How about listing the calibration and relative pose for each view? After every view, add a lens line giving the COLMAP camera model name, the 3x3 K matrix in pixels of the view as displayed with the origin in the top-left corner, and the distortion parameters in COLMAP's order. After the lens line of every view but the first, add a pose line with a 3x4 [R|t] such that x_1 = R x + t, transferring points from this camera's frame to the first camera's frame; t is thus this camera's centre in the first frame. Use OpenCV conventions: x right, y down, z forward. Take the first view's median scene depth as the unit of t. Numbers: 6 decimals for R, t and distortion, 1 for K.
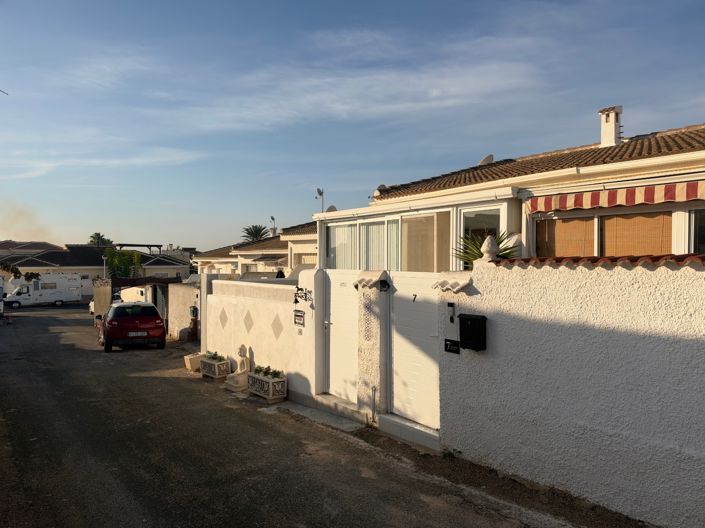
lens RADIAL K [[489.4, 0, 352.1], [0, 489.4, 262.6], [0, 0, 1]] dist [-0.001119, -0.000518]
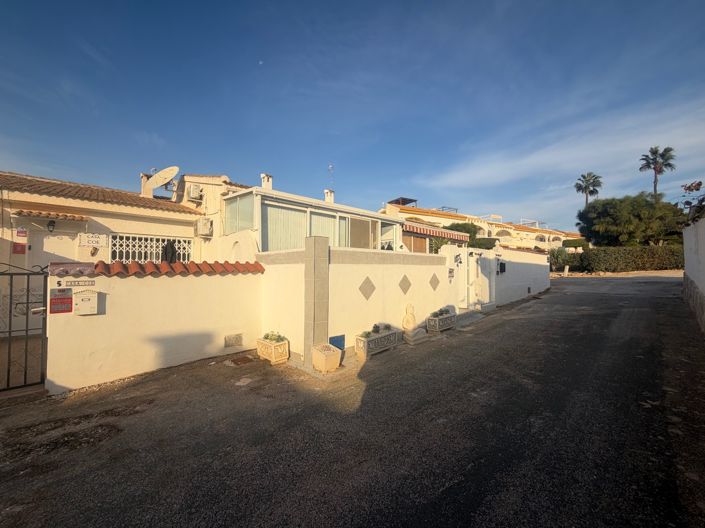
lens RADIAL K [[281.4, 0, 353.1], [0, 281.4, 266.8], [0, 0, 1]] dist [-0.001116, 0.000390]
pose [[-0.061291, 0.021419, 0.997890, -0.761787], [0.006464, 0.999757, -0.021062, 0.081435], [-0.998099, 0.005159, -0.061414, 1.021074]]
